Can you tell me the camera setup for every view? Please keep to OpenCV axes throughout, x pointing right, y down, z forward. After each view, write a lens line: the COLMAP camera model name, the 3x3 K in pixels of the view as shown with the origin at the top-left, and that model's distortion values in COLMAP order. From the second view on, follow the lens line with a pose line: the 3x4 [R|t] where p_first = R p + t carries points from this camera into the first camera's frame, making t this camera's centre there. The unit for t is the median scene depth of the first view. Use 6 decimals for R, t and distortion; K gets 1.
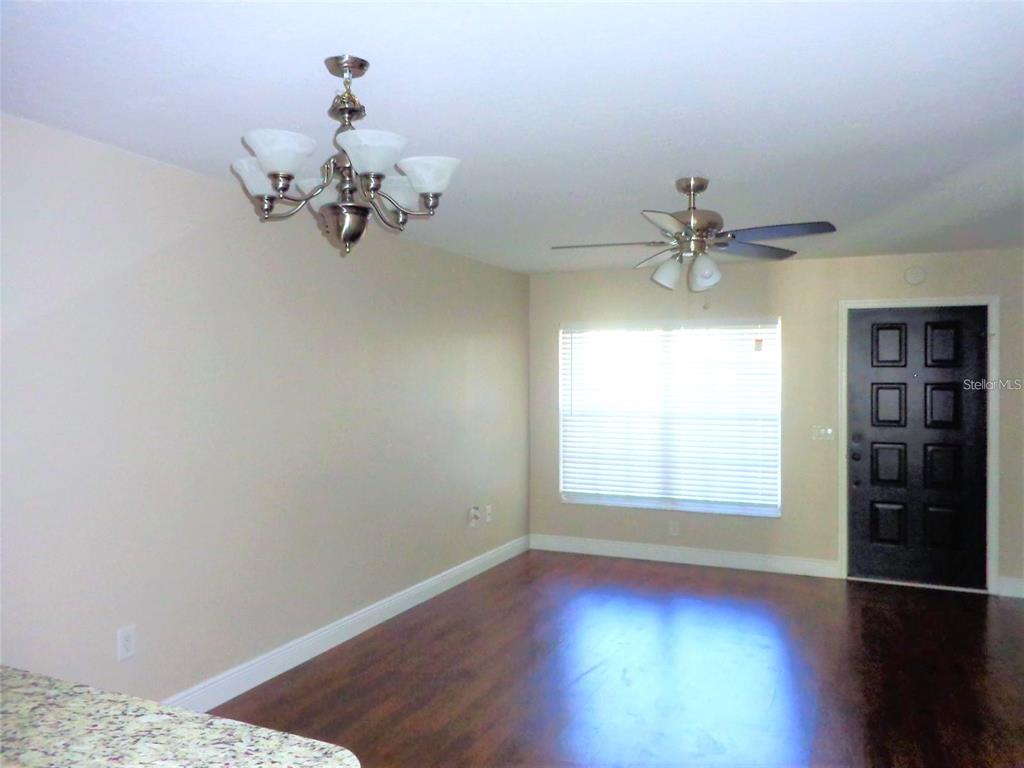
lens RADIAL K [[760.8, 0, 512.0], [0, 760.8, 384.0], [0, 0, 1]] dist [-0.004581, 0.005766]
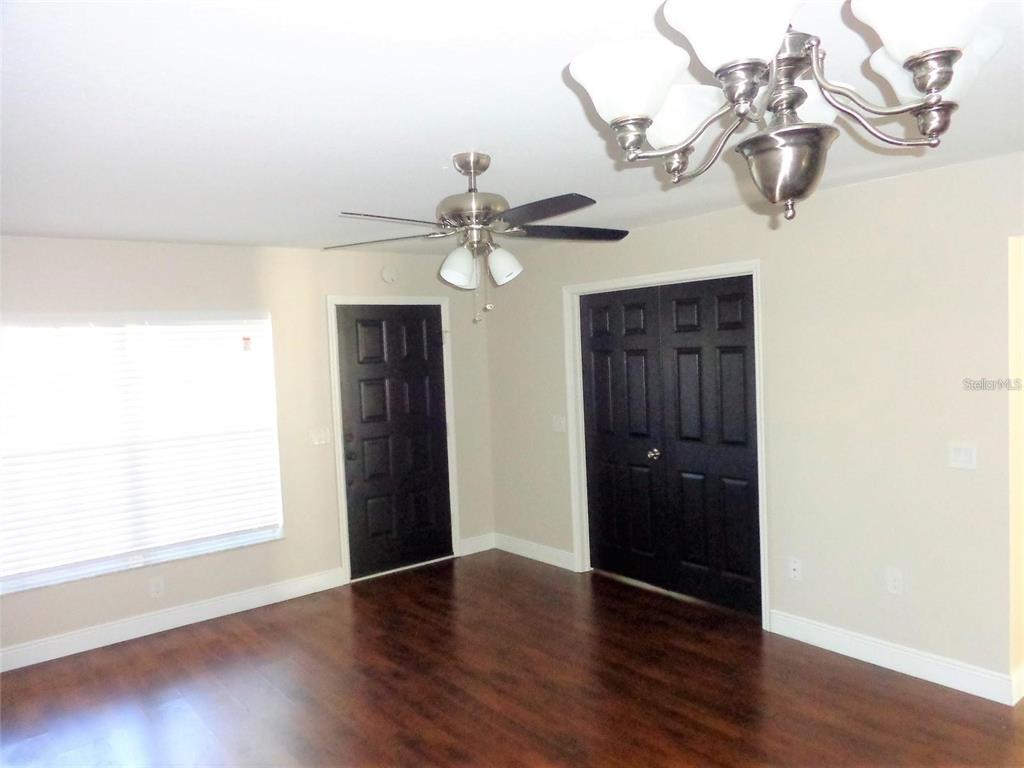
lens RADIAL K [[766.8, 0, 512.0], [0, 766.8, 384.0], [0, 0, 1]] dist [0.048203, 0.001515]
pose [[0.467673, -0.066294, 0.881412, -0.315668], [0.051691, 0.997528, 0.047600, -0.033616], [-0.882389, 0.023300, 0.469944, 0.348591]]
